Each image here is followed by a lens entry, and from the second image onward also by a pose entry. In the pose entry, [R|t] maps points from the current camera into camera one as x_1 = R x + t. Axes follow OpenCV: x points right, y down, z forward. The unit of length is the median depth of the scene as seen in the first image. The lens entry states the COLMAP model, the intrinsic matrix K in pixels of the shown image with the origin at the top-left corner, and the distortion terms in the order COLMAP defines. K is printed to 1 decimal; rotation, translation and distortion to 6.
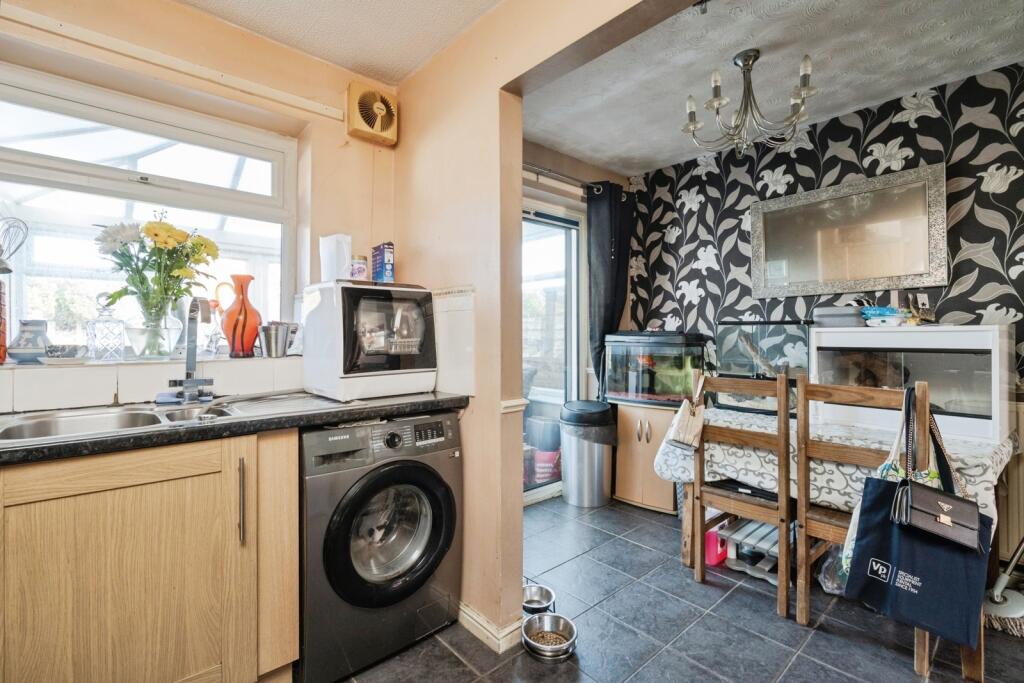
lens RADIAL K [[466.1, 0, 484.1], [0, 466.1, 340.9], [0, 0, 1]] dist [0.010429, 0.000131]
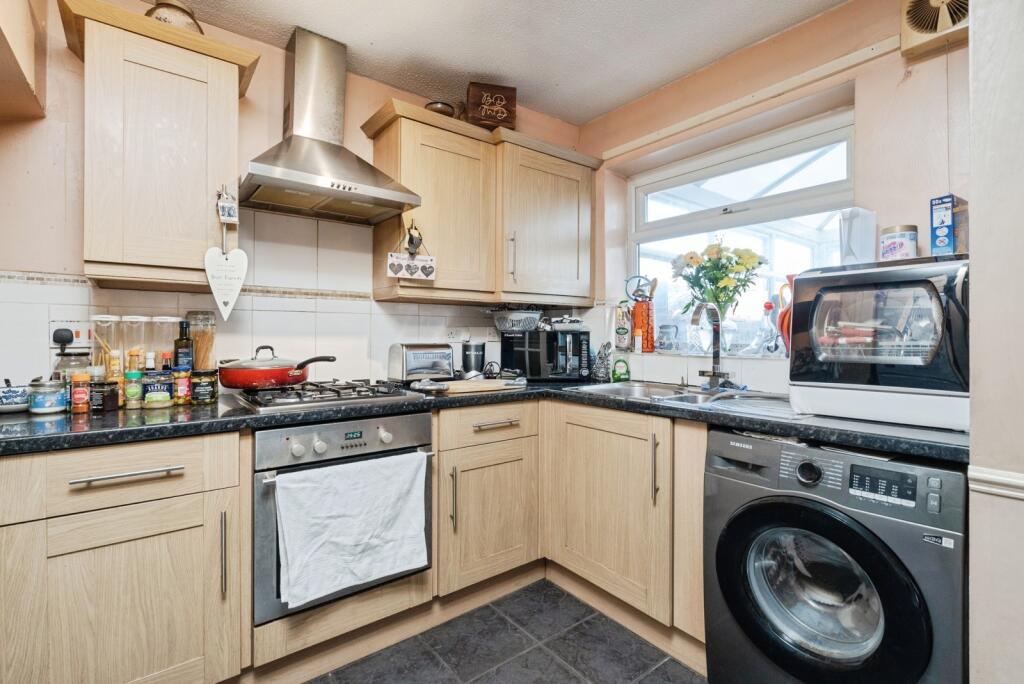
lens RADIAL K [[466.1, 0, 513.1], [0, 466.1, 336.5], [0, 0, 1]] dist [0.010429, 0.000131]
pose [[-0.024222, 0.003269, -0.999701, 0.558944], [-0.014410, 0.999890, 0.003618, -0.006018], [0.999603, 0.014493, -0.024173, 0.495884]]
